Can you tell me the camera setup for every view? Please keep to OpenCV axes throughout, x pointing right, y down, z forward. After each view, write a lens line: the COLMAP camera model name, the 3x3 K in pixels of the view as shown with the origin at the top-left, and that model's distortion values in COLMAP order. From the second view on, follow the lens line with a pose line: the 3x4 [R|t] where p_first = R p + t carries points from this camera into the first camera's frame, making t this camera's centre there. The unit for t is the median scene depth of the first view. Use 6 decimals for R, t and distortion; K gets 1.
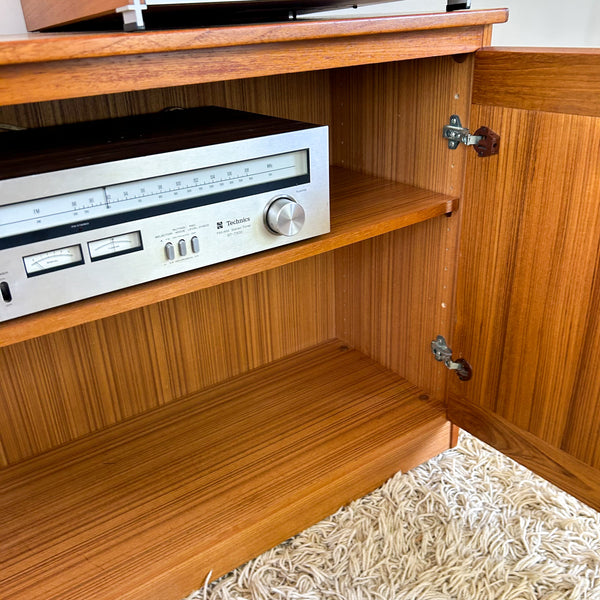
lens RADIAL K [[607.9, 0, 296.0], [0, 607.9, 308.1], [0, 0, 1]] dist [0.017568, 0.000000]
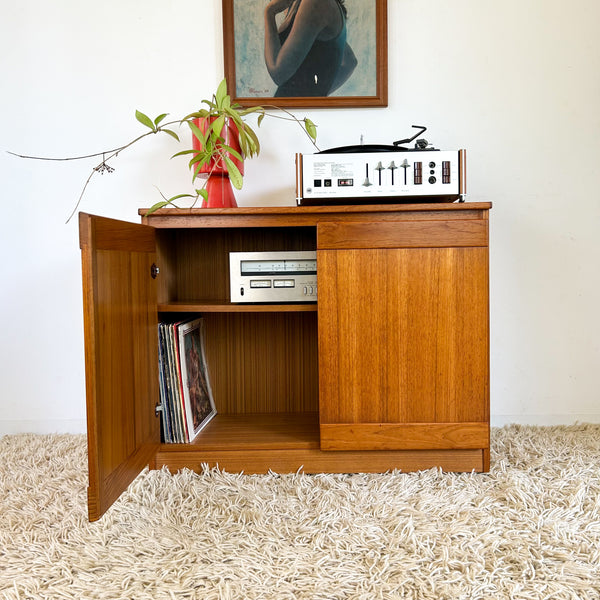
lens RADIAL K [[607.9, 0, 299.5], [0, 607.9, 298.0], [0, 0, 1]] dist [0.017568, 0.000000]
pose [[0.818581, 0.061842, -0.571052, 0.871107], [-0.270320, 0.918684, -0.288004, 0.479799], [0.506805, 0.390122, 0.768735, -0.647251]]
